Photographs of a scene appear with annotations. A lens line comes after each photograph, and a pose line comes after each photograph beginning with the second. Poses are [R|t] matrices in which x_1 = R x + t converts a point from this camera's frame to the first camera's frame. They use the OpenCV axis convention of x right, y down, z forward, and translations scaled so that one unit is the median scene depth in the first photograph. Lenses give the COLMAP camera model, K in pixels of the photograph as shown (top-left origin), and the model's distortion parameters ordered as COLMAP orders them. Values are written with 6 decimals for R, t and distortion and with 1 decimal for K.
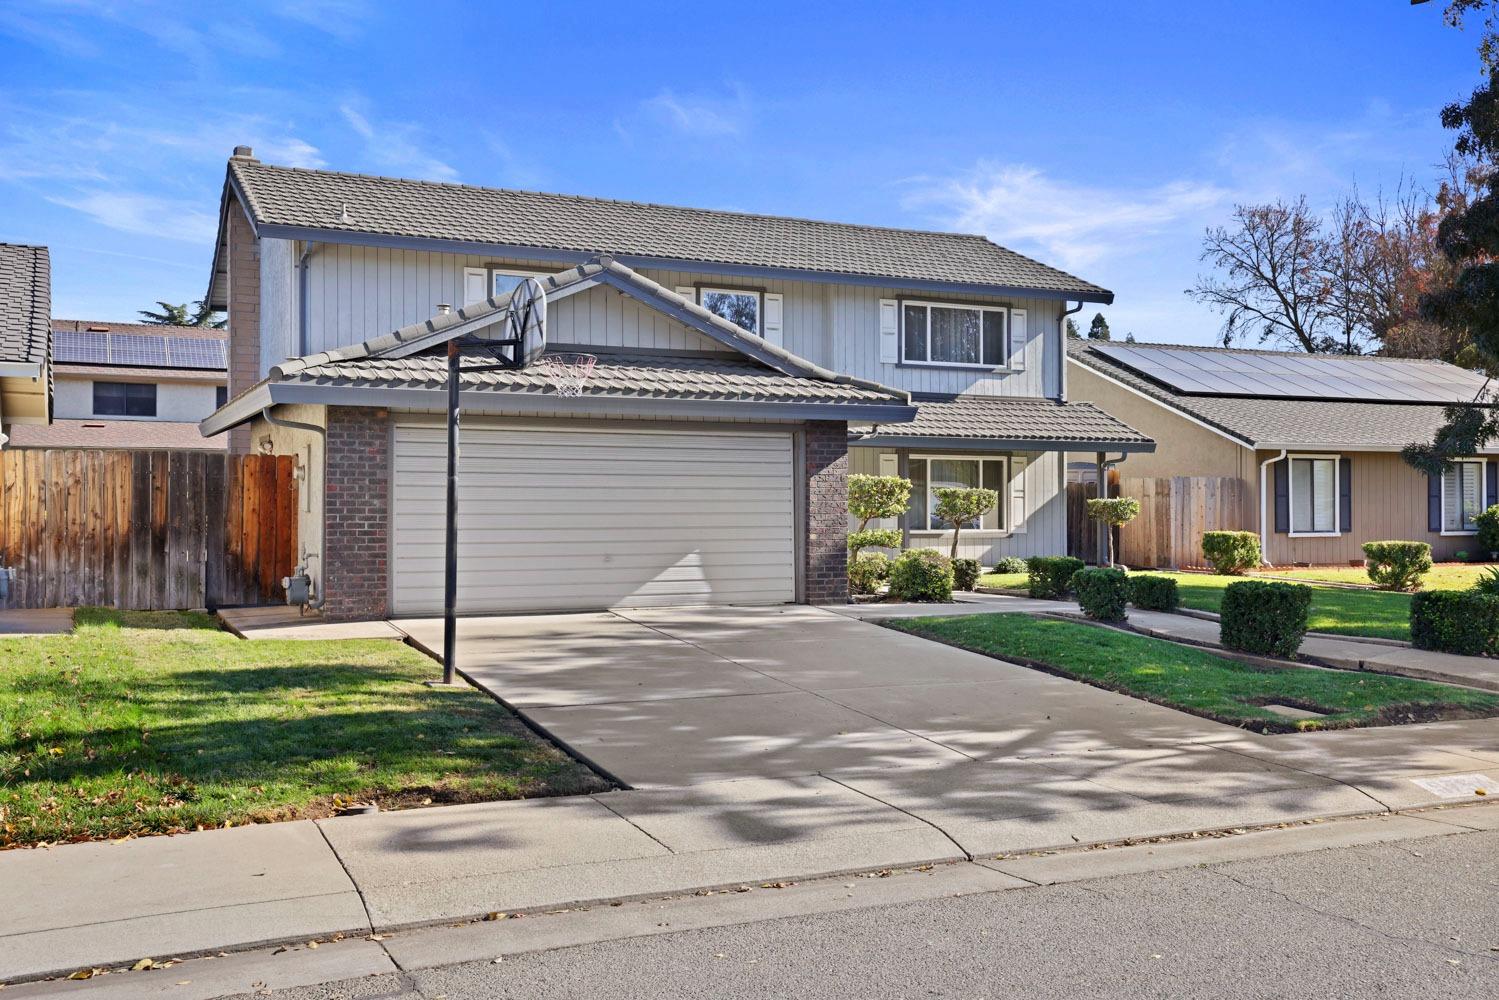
lens RADIAL K [[1506.5, 0, 747.8], [0, 1506.5, 500.0], [0, 0, 1]] dist [-0.013216, 0.000000]
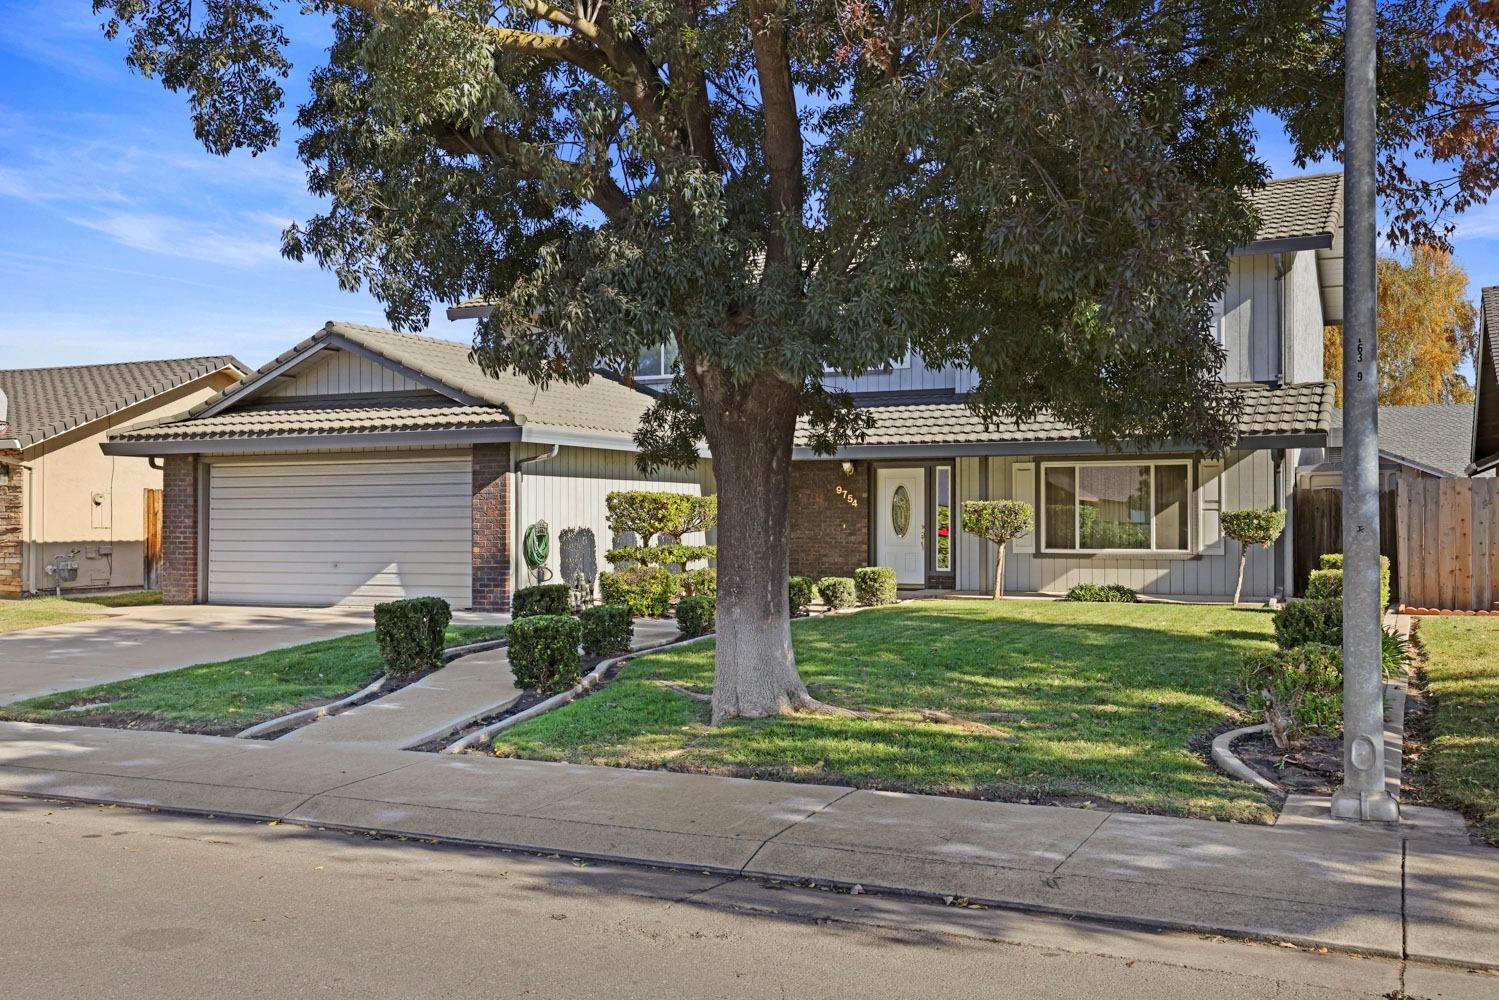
lens RADIAL K [[1506.5, 0, 747.7], [0, 1506.5, 502.9], [0, 0, 1]] dist [-0.013216, 0.000000]
pose [[0.592627, -0.015486, -0.805328, 1.044957], [0.006573, 0.999875, -0.014391, 0.007185], [0.805450, 0.003235, 0.592655, 0.509051]]
